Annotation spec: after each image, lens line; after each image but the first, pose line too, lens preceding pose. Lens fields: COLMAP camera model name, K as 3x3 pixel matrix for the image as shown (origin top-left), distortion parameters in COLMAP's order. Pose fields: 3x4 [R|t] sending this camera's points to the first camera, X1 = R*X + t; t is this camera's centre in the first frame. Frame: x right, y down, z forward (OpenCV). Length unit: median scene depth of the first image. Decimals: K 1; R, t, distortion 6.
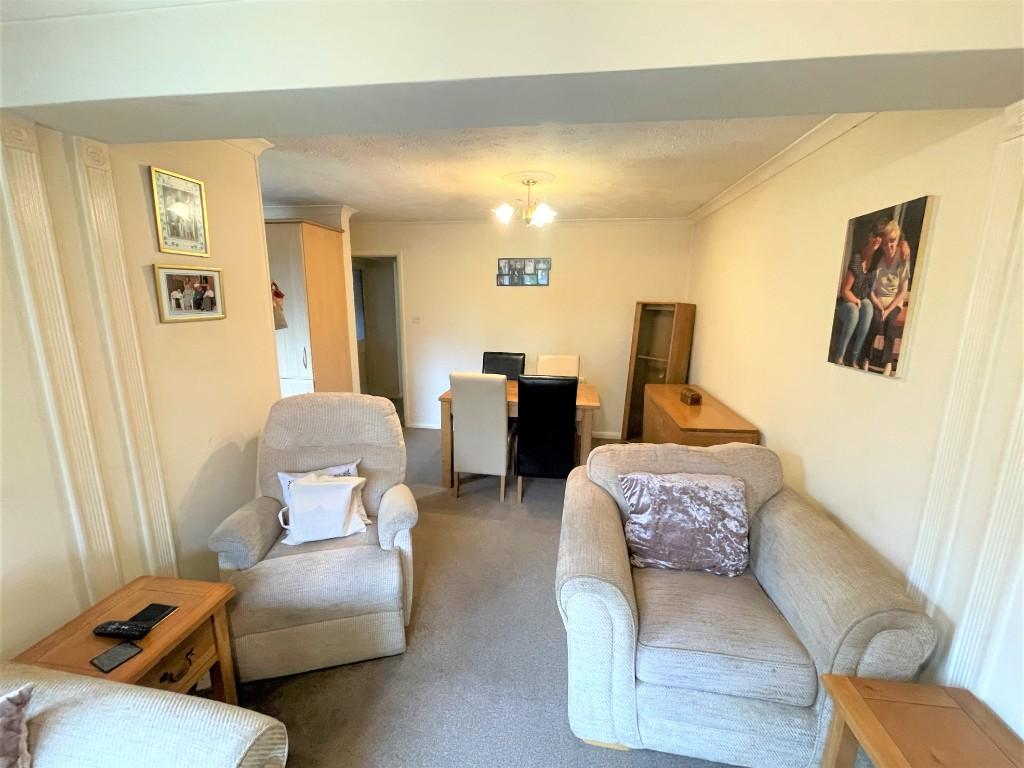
lens RADIAL K [[420.3, 0, 513.7], [0, 420.3, 381.3], [0, 0, 1]] dist [-0.000273, -0.000900]
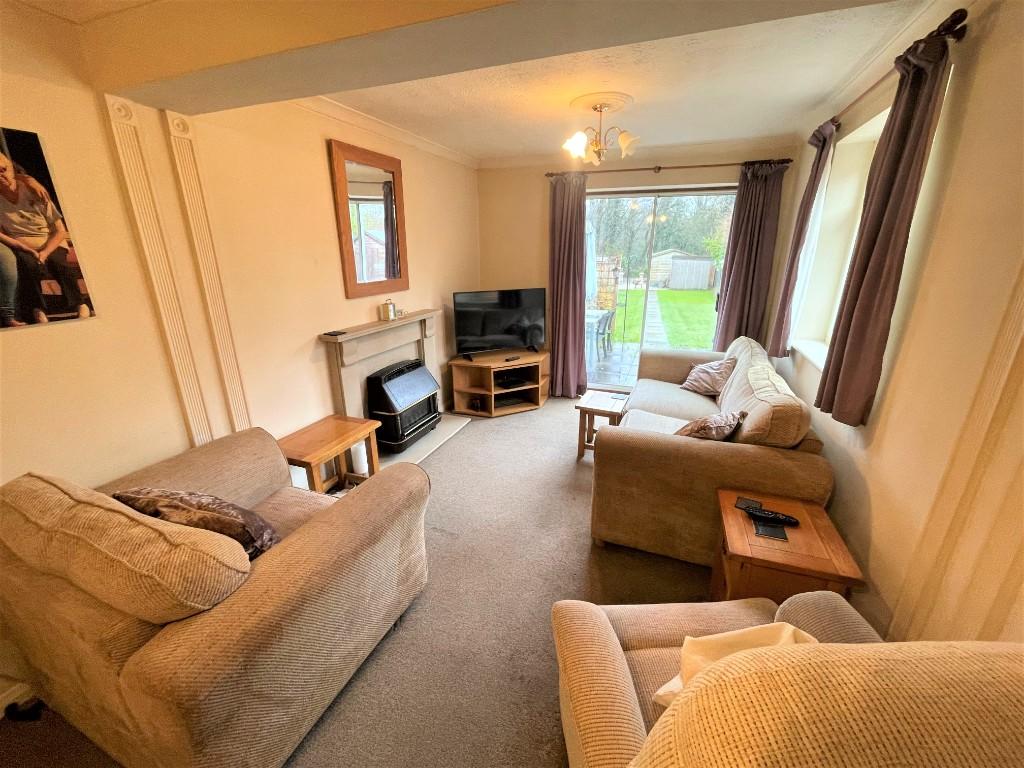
lens RADIAL K [[420.3, 0, 511.2], [0, 420.3, 382.9], [0, 0, 1]] dist [-0.000273, -0.000900]
pose [[-0.973545, -0.078819, 0.214469, -0.336618], [0.036896, 0.872075, 0.487980, -0.323981], [-0.225495, 0.482983, -0.846096, 1.657540]]
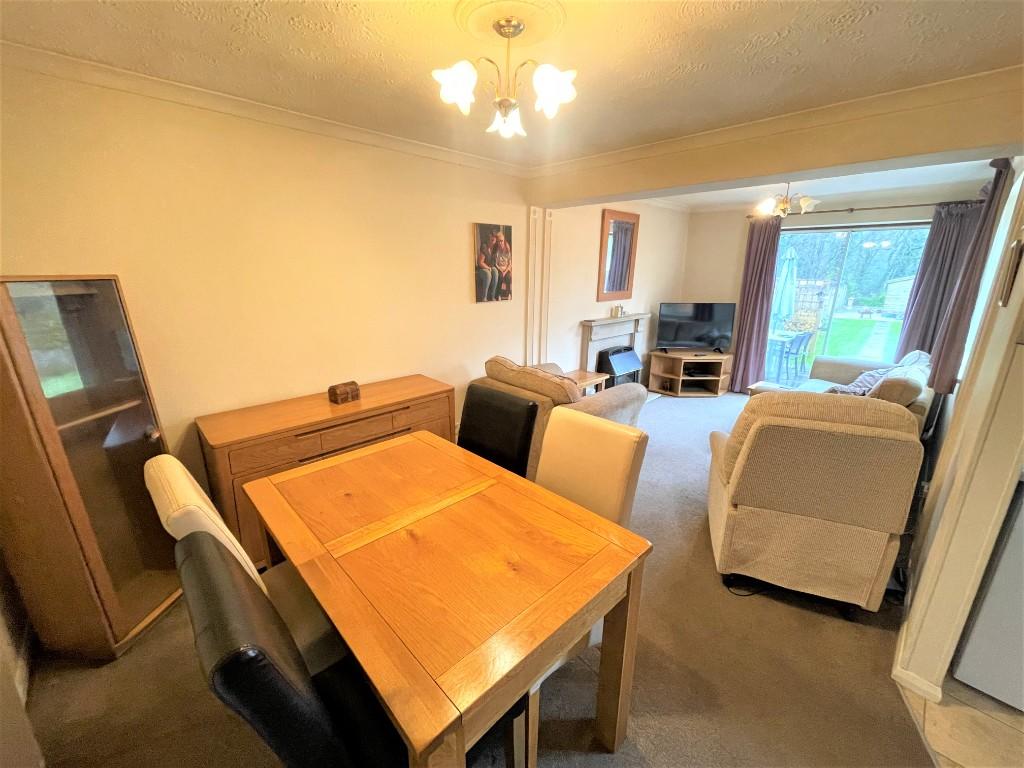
lens RADIAL K [[420.3, 0, 504.7], [0, 420.3, 386.8], [0, 0, 1]] dist [-0.000273, -0.000900]
pose [[-0.785011, -0.185506, 0.591054, -0.592522], [0.107745, 0.898682, 0.425160, -0.575192], [-0.610040, 0.397438, -0.685488, 2.788991]]
